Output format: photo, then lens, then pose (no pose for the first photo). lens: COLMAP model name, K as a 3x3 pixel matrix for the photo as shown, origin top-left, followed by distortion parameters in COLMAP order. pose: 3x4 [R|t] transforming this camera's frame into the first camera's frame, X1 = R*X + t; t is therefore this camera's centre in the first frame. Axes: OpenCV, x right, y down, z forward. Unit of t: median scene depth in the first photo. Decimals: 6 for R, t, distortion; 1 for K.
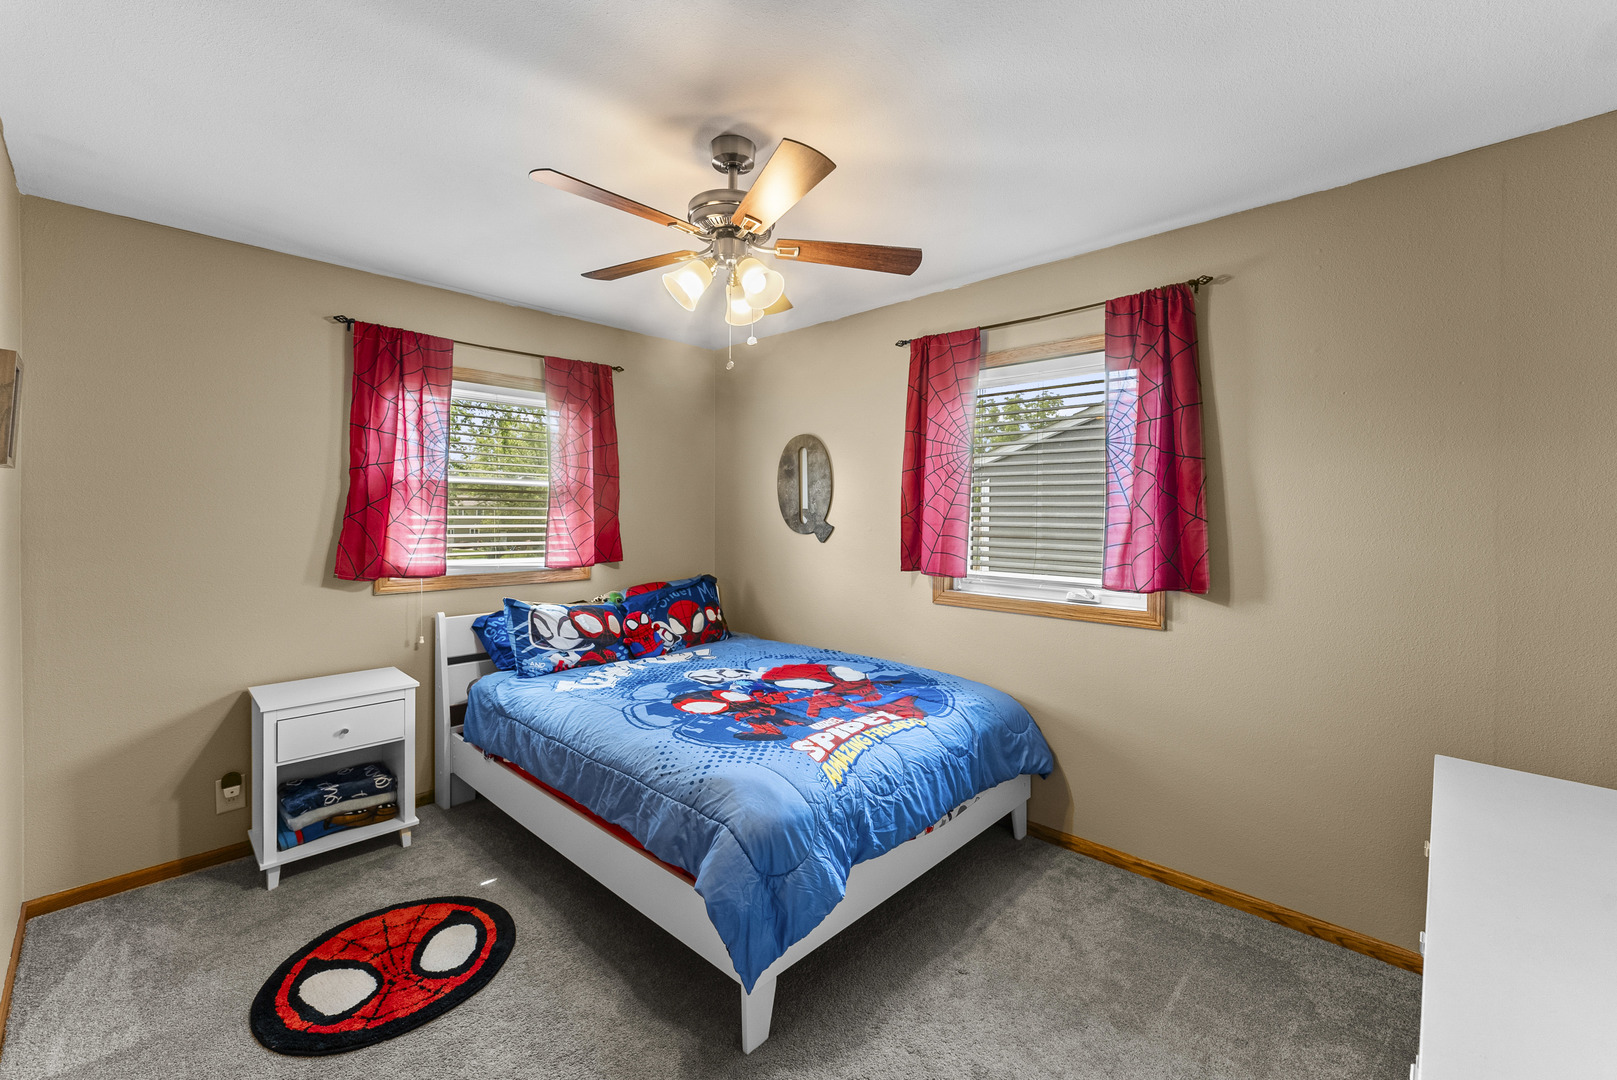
lens RADIAL K [[673.2, 0, 812.6], [0, 673.2, 528.7], [0, 0, 1]] dist [-0.003645, 0.000010]
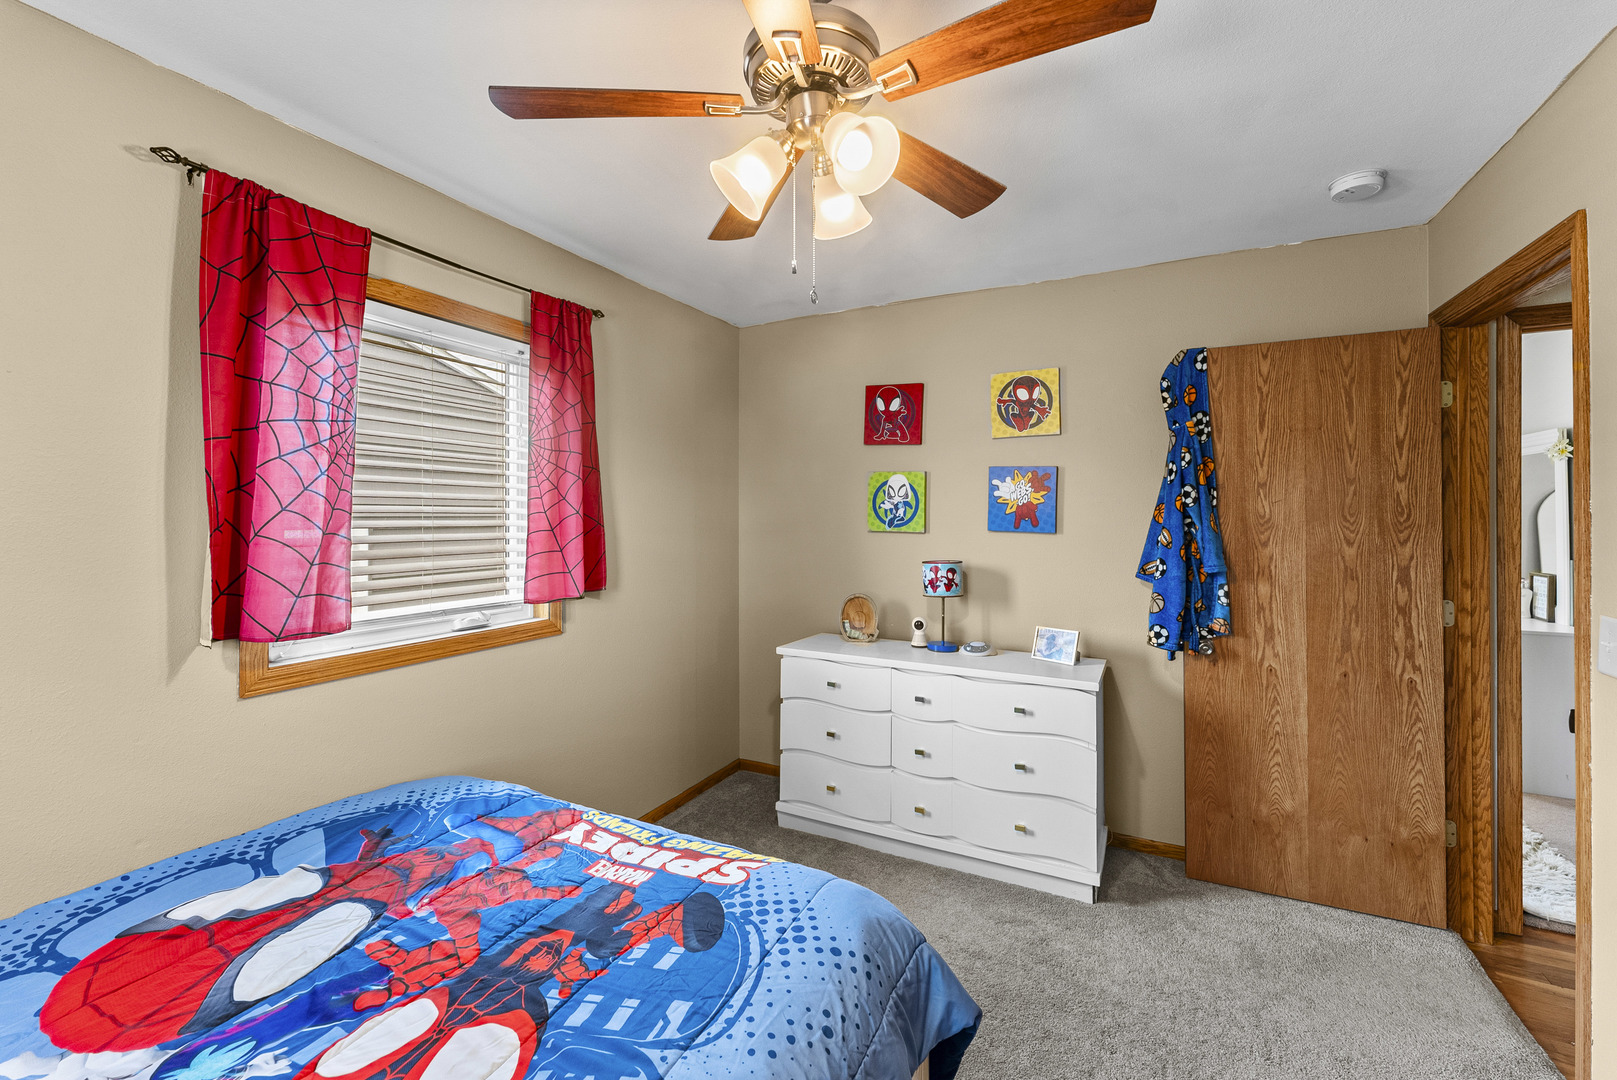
lens RADIAL K [[673.2, 0, 820.3], [0, 673.2, 509.5], [0, 0, 1]] dist [-0.003645, 0.000010]
pose [[-0.312495, 0.003726, 0.949912, -0.644220], [0.023597, 0.999714, 0.003842, -0.037134], [-0.949626, 0.023615, -0.312493, 1.063081]]
